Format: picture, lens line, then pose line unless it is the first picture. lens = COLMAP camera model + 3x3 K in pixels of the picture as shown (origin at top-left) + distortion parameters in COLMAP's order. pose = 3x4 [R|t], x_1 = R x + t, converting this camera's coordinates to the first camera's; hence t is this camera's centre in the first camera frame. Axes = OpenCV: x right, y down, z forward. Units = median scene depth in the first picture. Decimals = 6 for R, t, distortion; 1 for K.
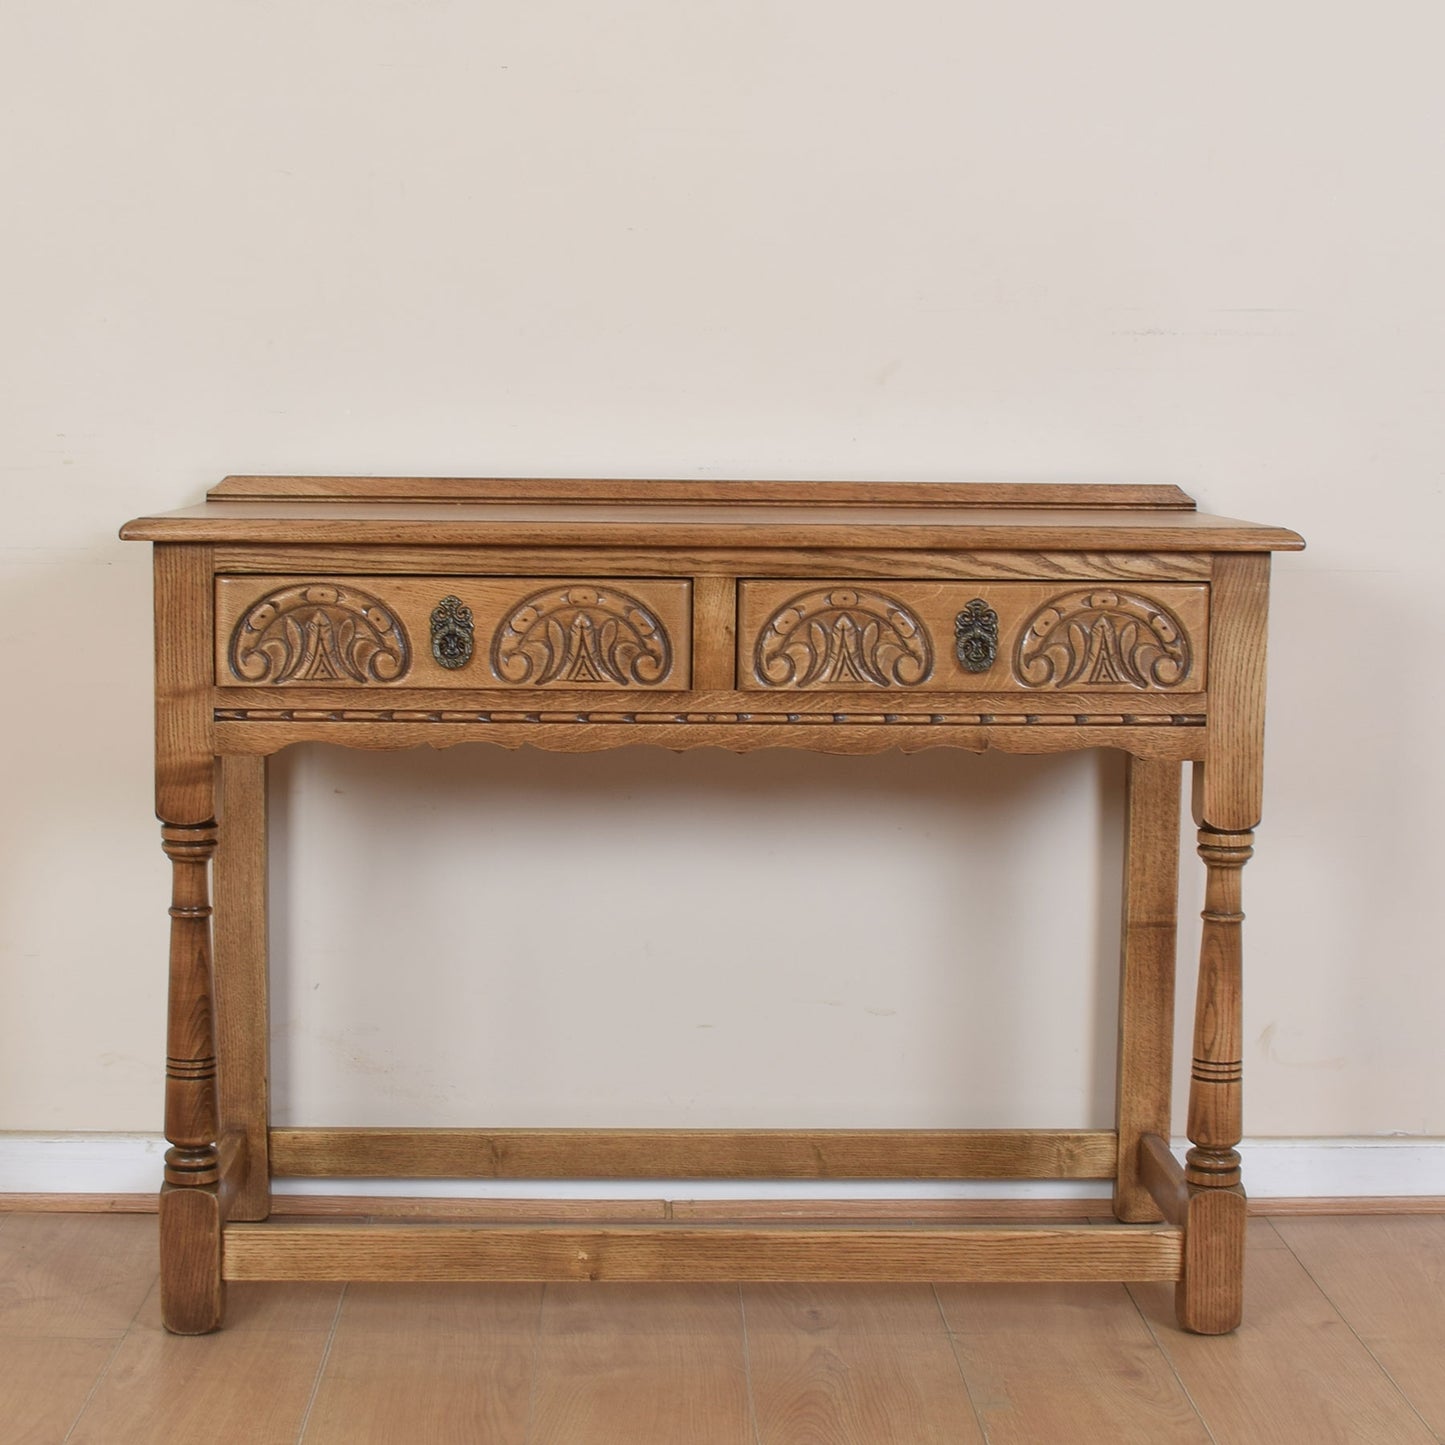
lens RADIAL K [[2836.5, 0, 722.5], [0, 2836.5, 722.5], [0, 0, 1]] dist [-0.052292, -0.170576]
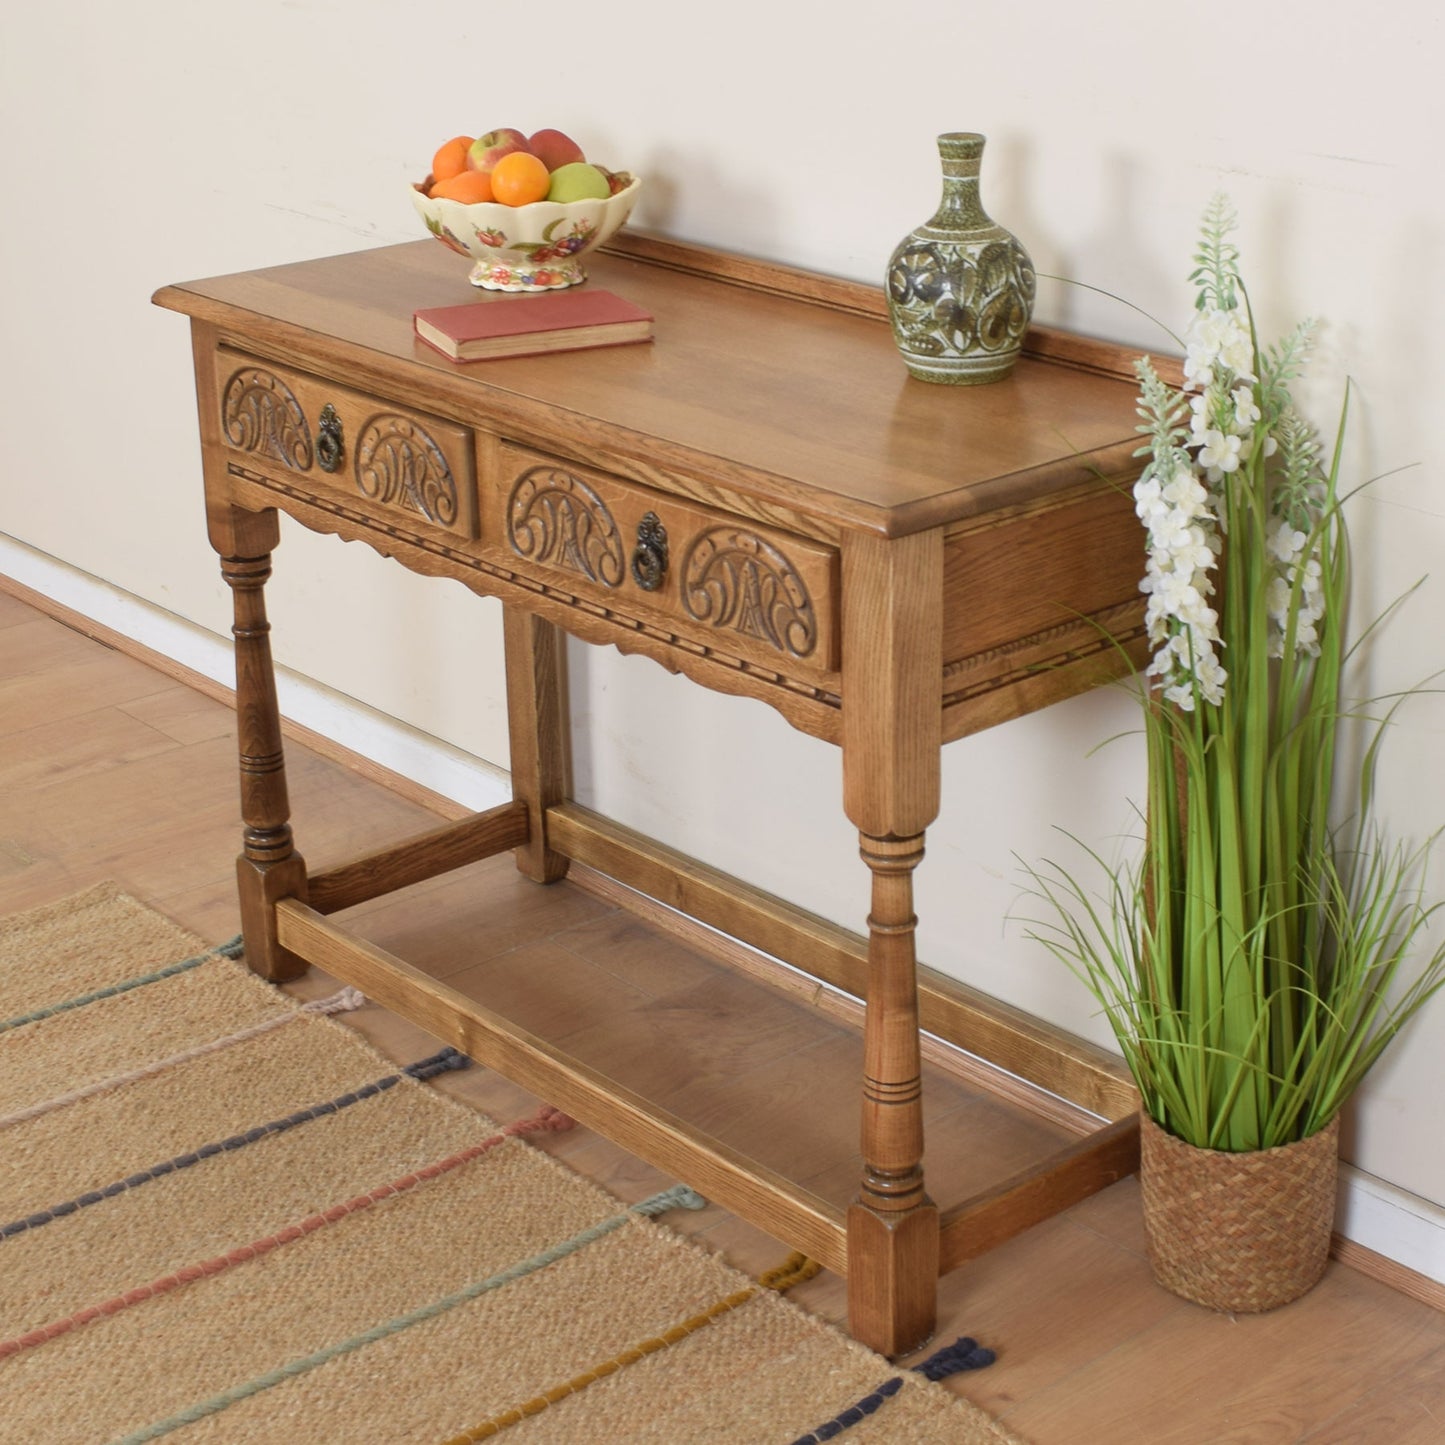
lens RADIAL K [[2815.8, 0, 863.6], [0, 2815.8, 640.8], [0, 0, 1]] dist [-0.046281, -0.179617]
pose [[0.660219, 0.245213, -0.709917, 0.777322], [-0.072377, 0.961575, 0.264828, -0.245307], [0.747578, -0.123463, 0.652598, 0.460372]]
